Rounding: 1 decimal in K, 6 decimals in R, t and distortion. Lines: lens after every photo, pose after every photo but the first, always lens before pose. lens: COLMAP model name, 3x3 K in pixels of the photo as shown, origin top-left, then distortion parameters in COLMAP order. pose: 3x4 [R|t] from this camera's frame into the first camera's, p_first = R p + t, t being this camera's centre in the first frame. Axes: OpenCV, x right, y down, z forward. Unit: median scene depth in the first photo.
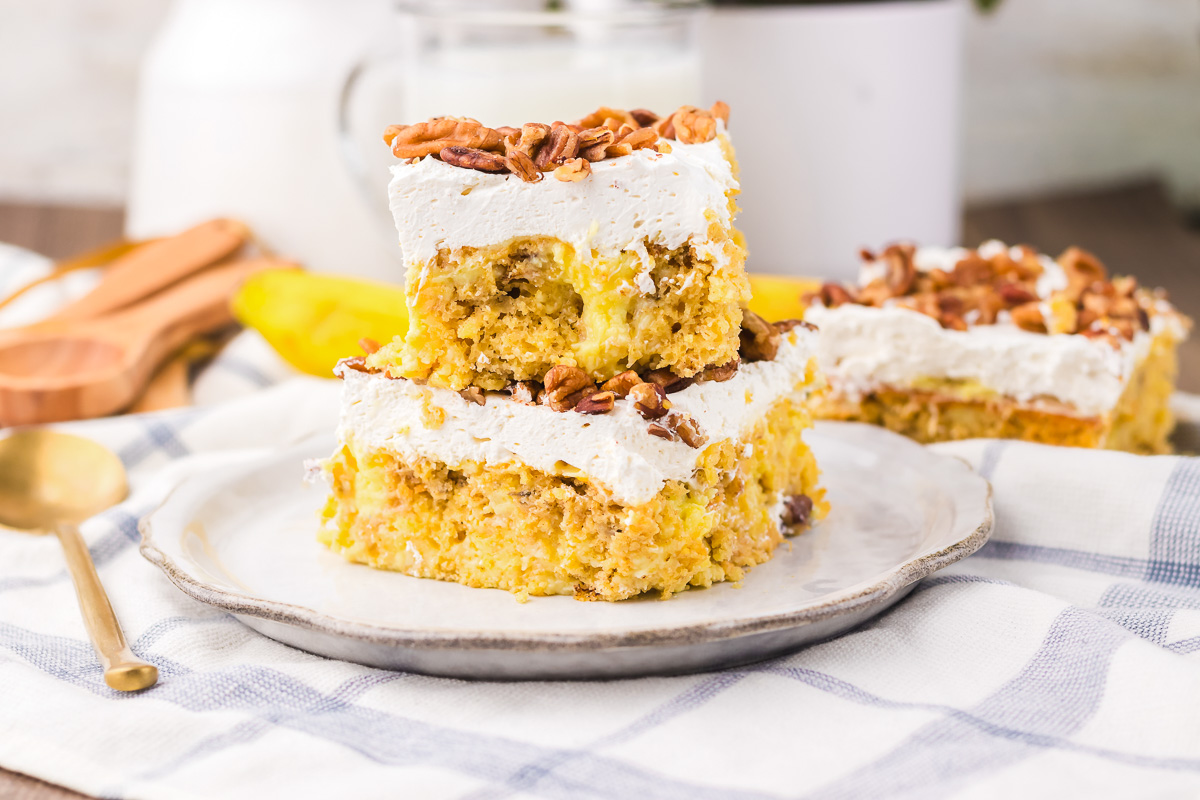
lens RADIAL K [[2965.5, 0, 604.0], [0, 2965.5, 398.7], [0, 0, 1]] dist [-0.105648, -0.813298]
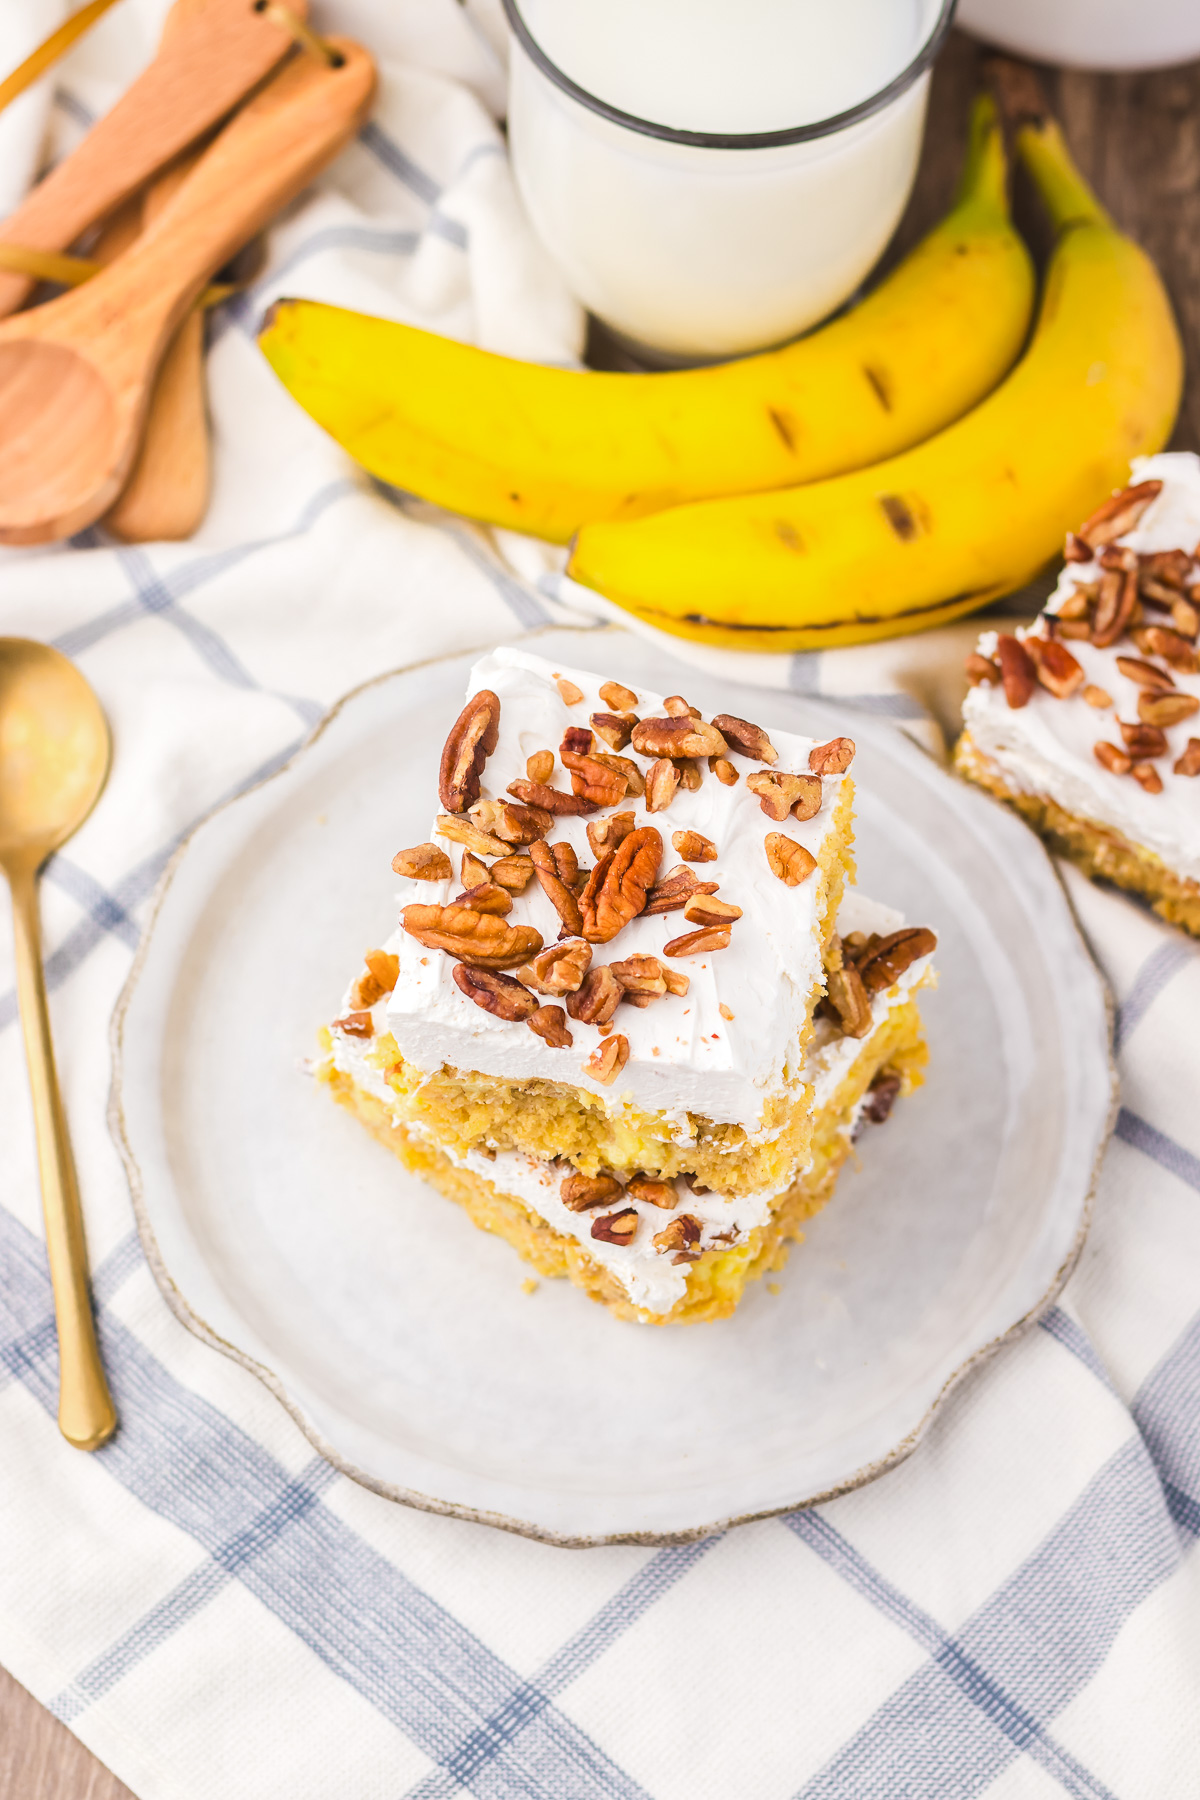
lens RADIAL K [[4519.3, 0, 593.5], [0, 4519.3, 901.3], [0, 0, 1]] dist [-0.109343, -0.134404]
pose [[0.989679, 0.137462, -0.040500, 0.030603], [-0.057431, 0.639384, 0.766740, -1.049052], [0.131292, -0.756500, 0.640679, 0.225467]]
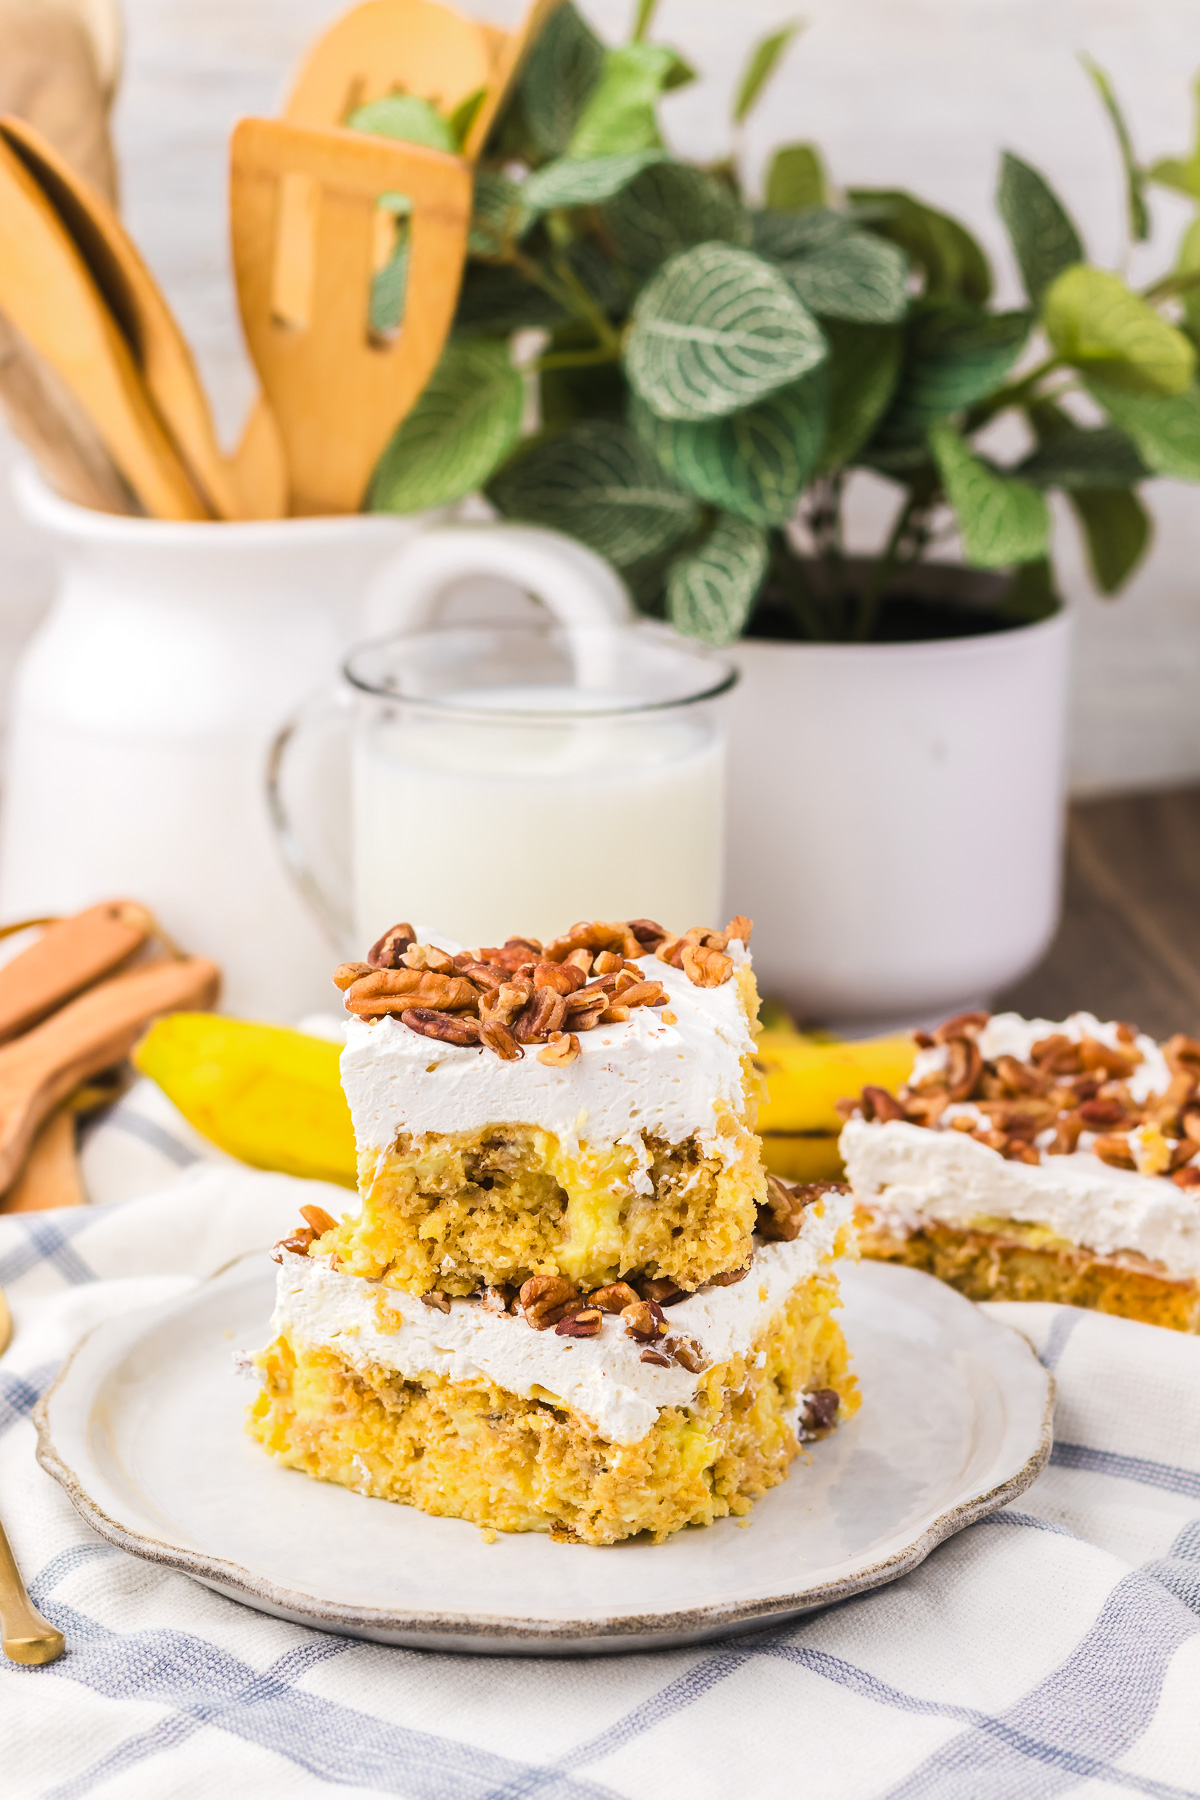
lens RADIAL K [[4519.3, 0, 593.5], [0, 4519.3, 901.3], [0, 0, 1]] dist [-0.109343, -0.134404]
pose [[0.999770, 0.021131, -0.003573, 0.003036], [-0.020868, 0.997833, 0.062408, -0.196895], [0.004884, -0.062319, 0.998044, -0.279472]]
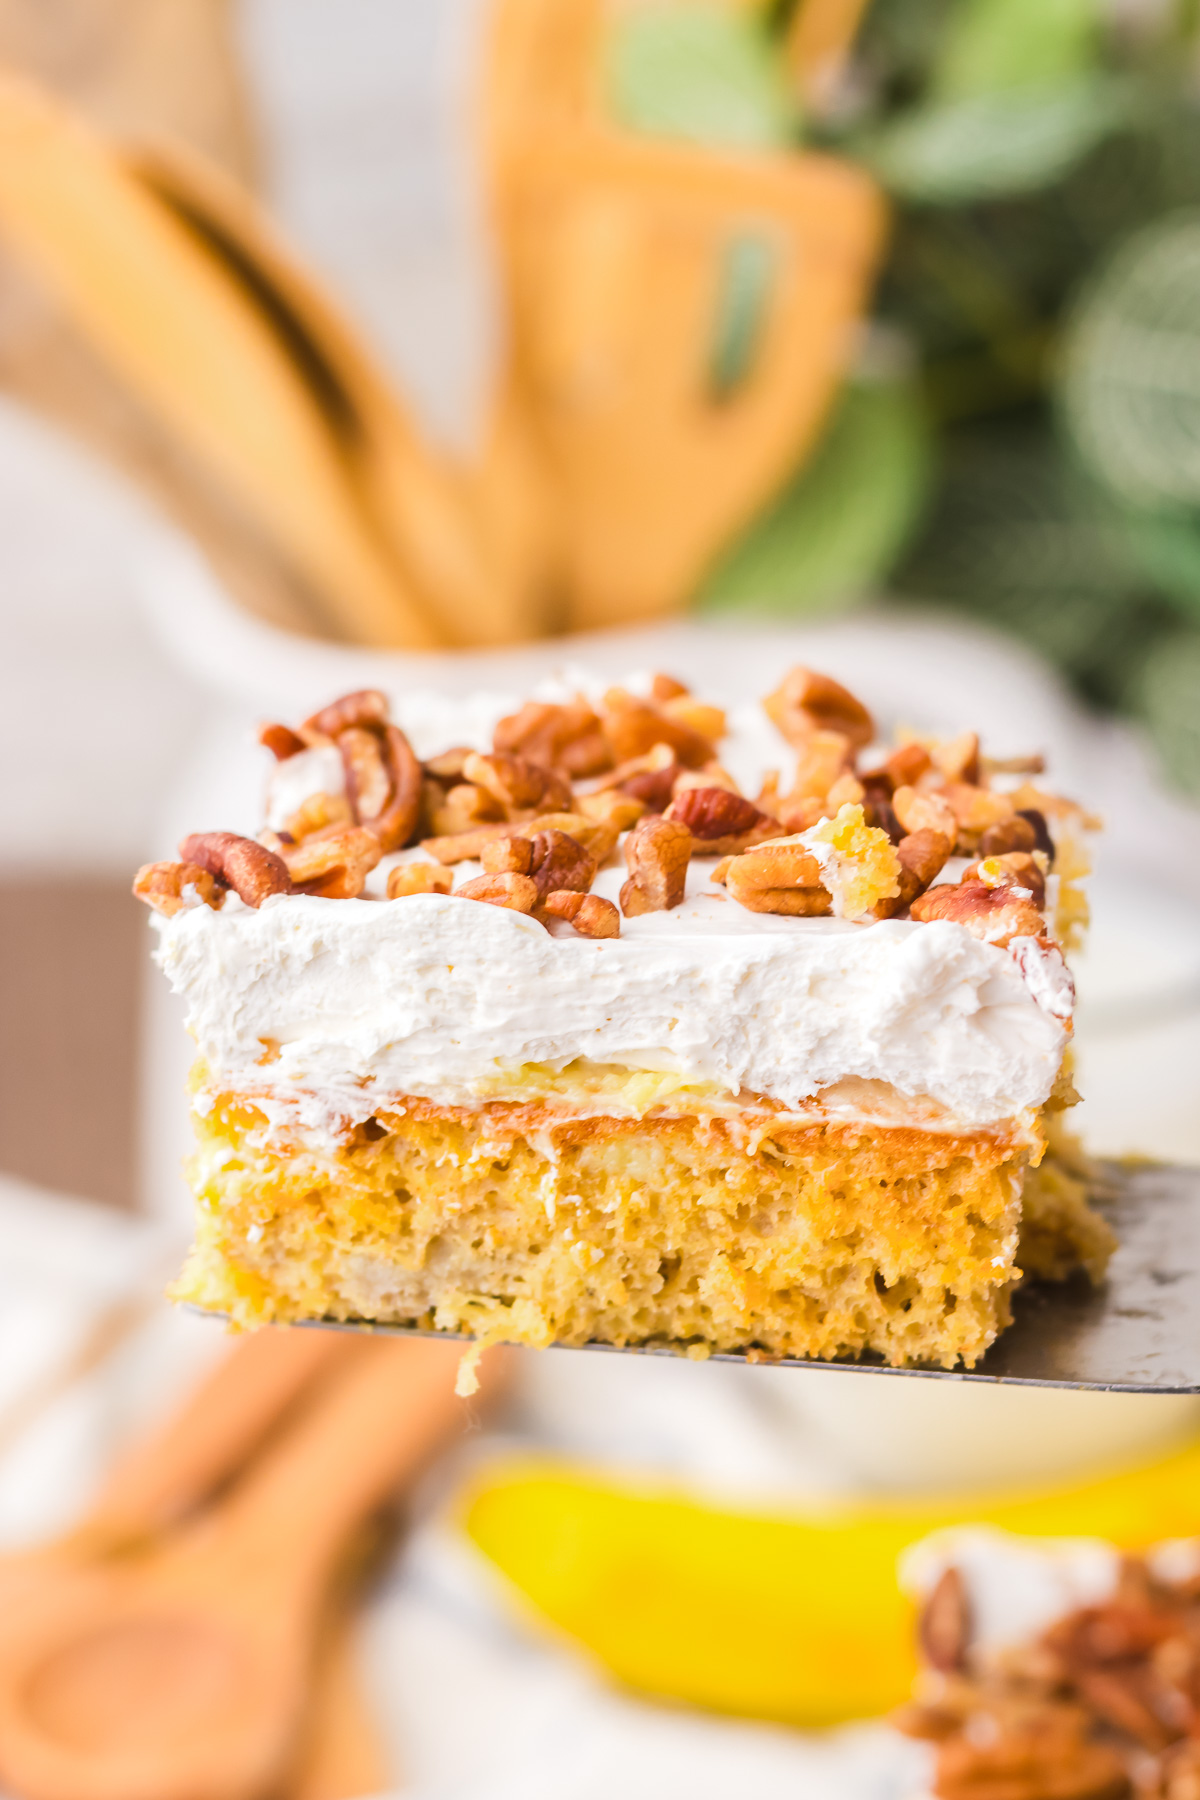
lens RADIAL K [[4519.3, 0, 593.5], [0, 4519.3, 901.3], [0, 0, 1]] dist [-0.109343, -0.134404]
pose [[0.961109, -0.116180, 0.250544, -0.024465], [0.112373, 0.993228, 0.029499, -0.050081], [-0.252274, -0.000197, 0.967656, 0.523078]]
